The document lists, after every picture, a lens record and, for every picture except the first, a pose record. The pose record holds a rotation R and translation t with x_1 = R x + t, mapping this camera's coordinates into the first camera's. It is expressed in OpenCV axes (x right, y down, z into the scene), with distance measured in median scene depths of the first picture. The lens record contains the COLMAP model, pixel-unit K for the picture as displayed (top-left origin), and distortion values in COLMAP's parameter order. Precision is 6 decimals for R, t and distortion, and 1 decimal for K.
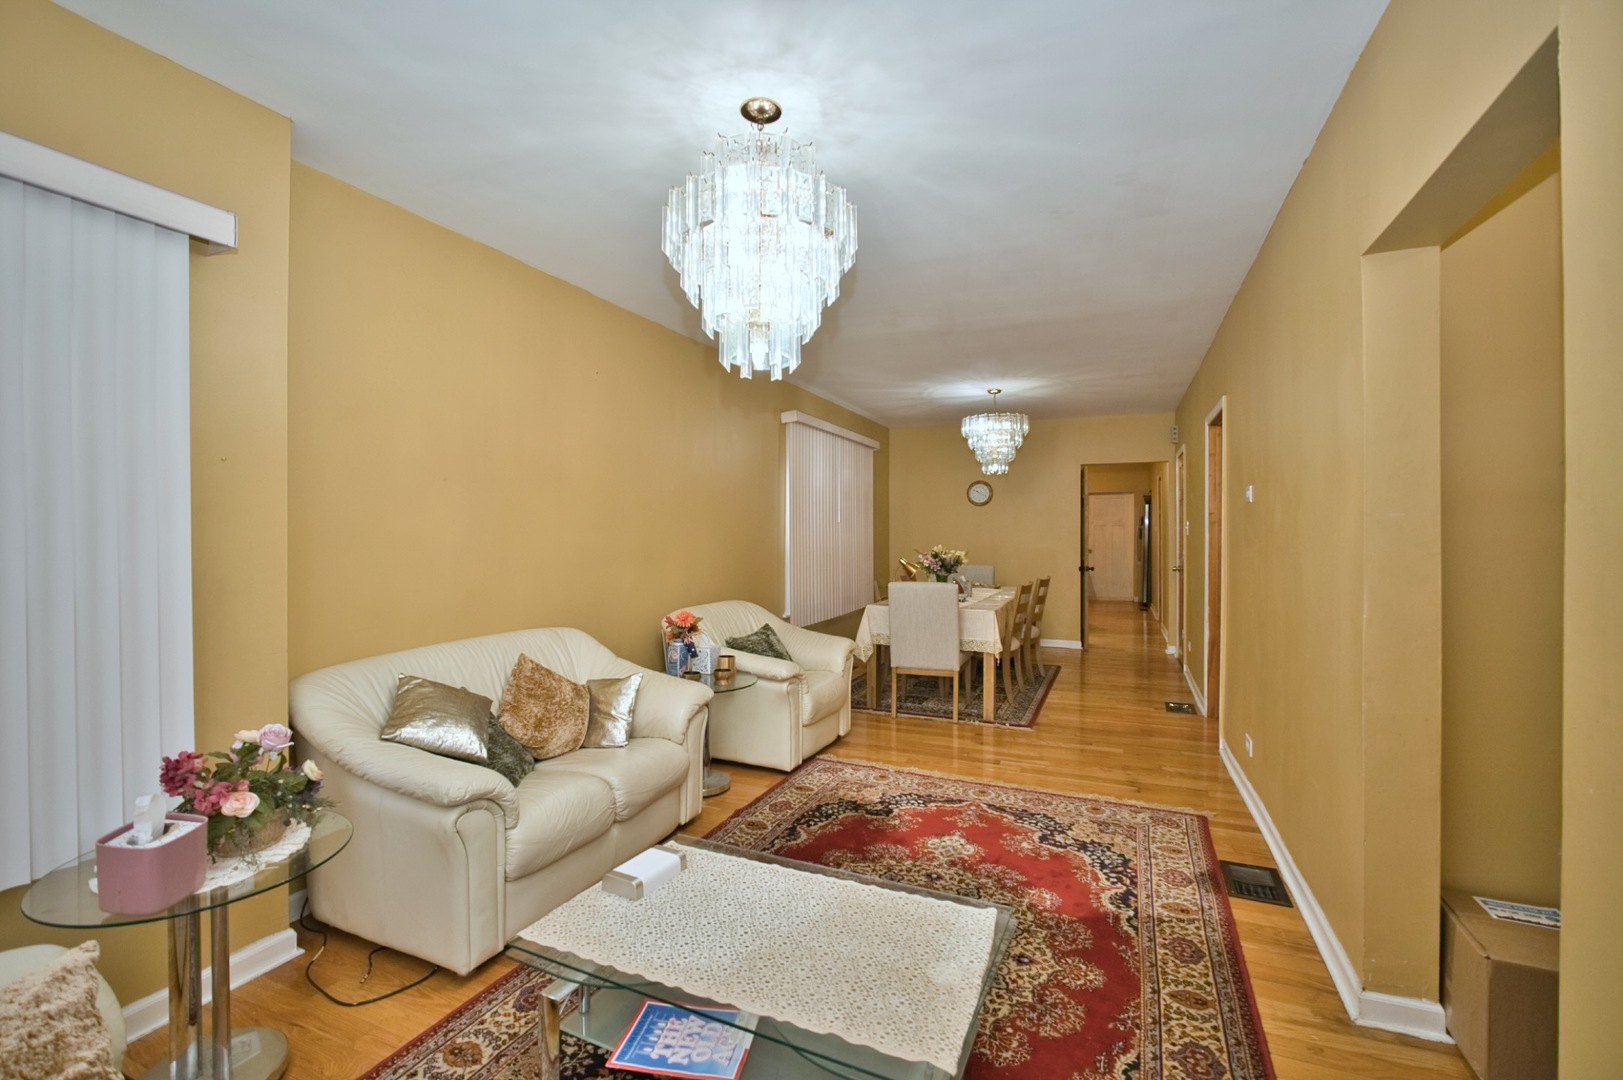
lens RADIAL K [[710.0, 0, 833.1], [0, 710.0, 520.2], [0, 0, 1]] dist [-0.023648, 0.006380]
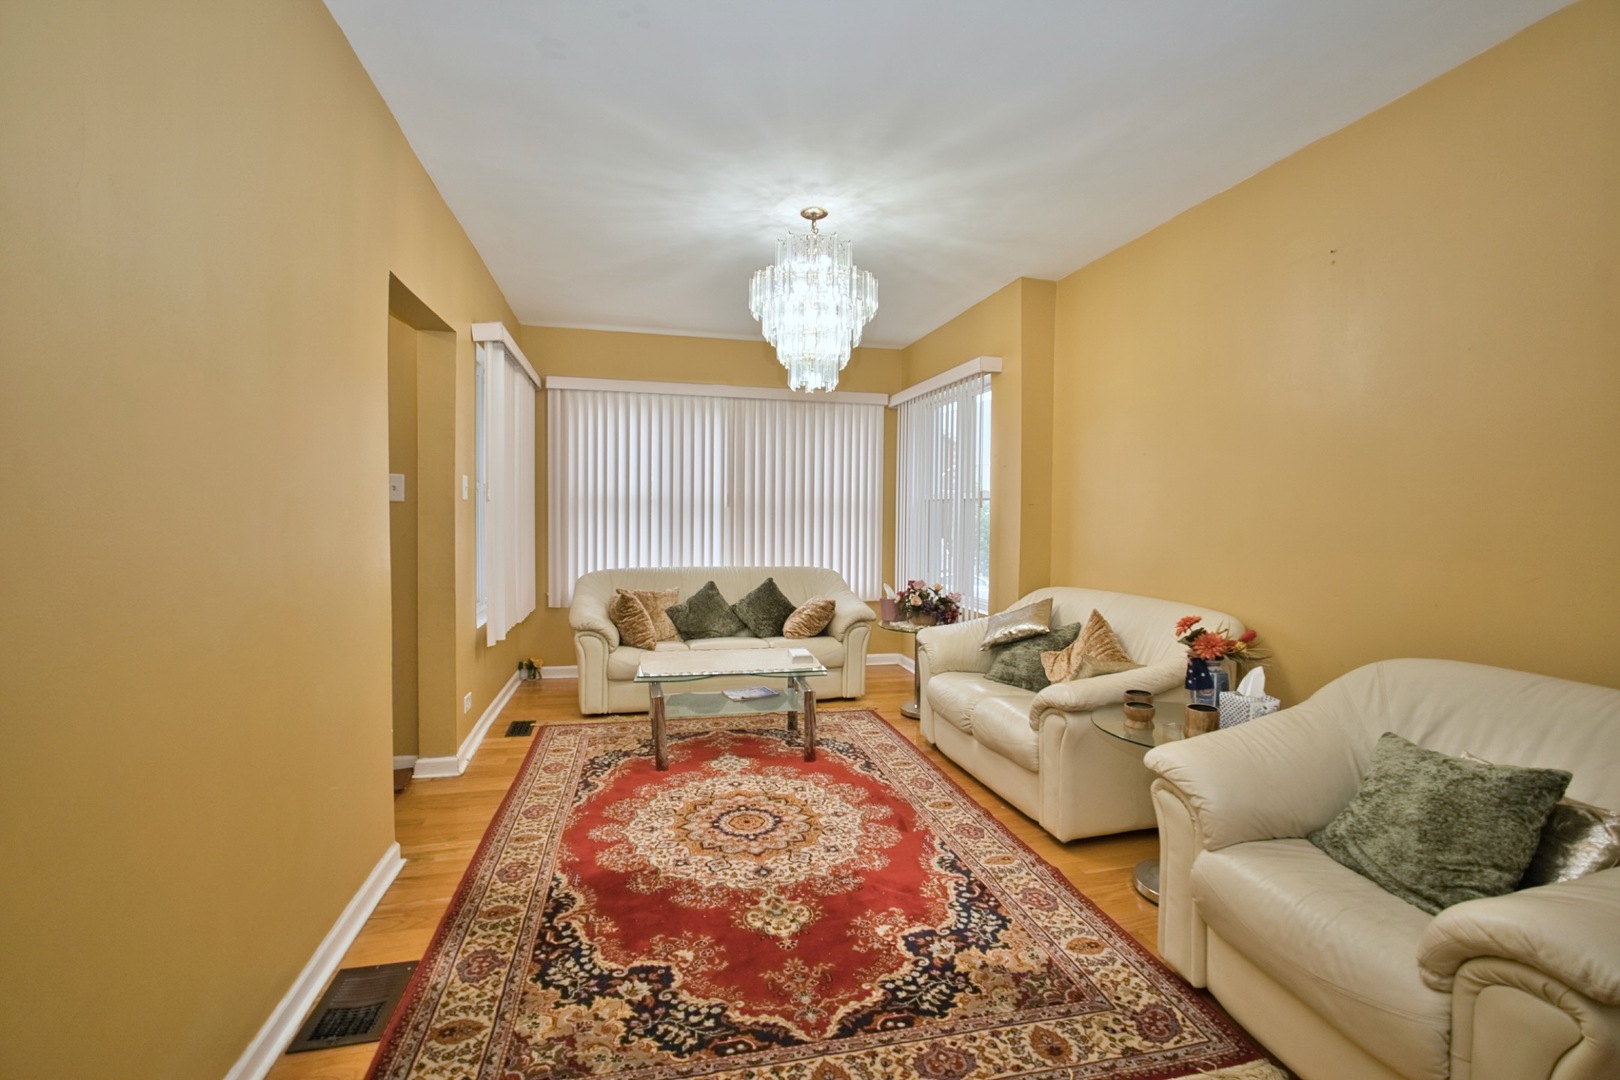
lens RADIAL K [[708.7, 0, 807.2], [0, 708.7, 525.2], [0, 0, 1]] dist [-0.023648, 0.006380]
pose [[-0.815437, 0.009395, -0.578770, 0.504301], [0.007819, 0.999956, 0.005216, 0.039072], [0.578793, -0.000272, -0.815474, 1.440578]]
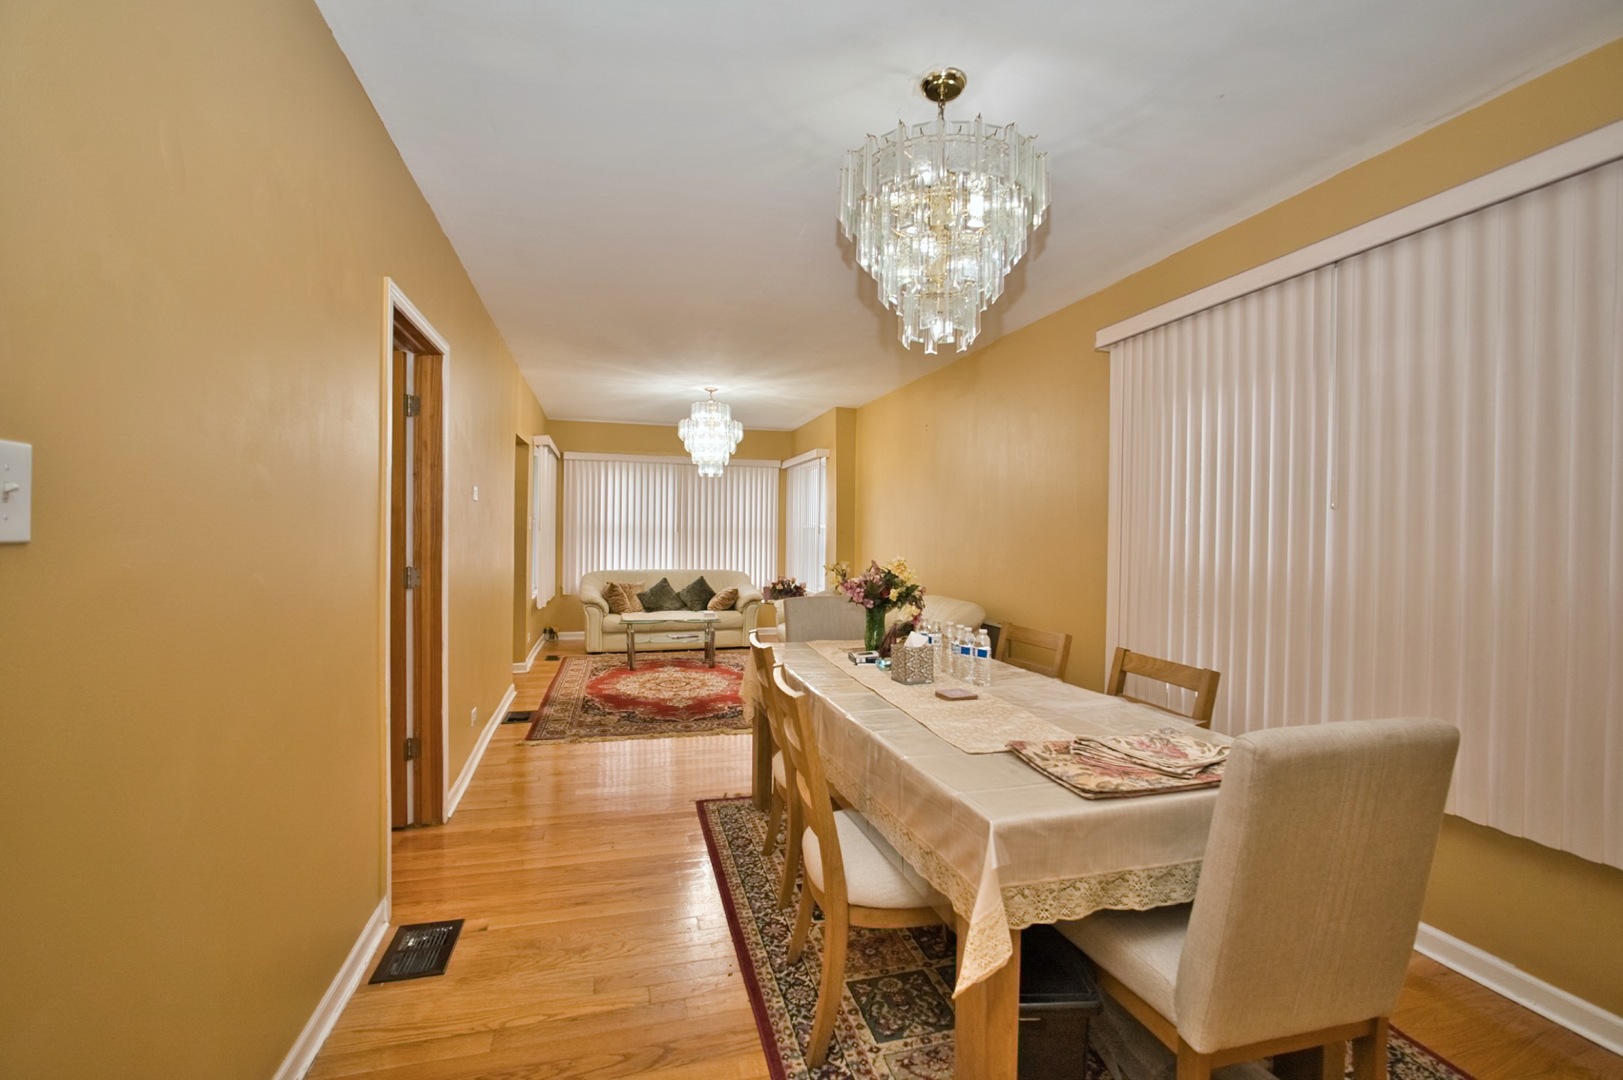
lens RADIAL K [[710.0, 0, 814.0], [0, 710.0, 538.9], [0, 0, 1]] dist [-0.023648, 0.006380]
pose [[-0.791236, 0.001438, -0.611510, 0.900174], [0.003709, 0.999990, -0.002448, 0.037130], [0.611500, -0.004205, -0.791233, 2.367929]]
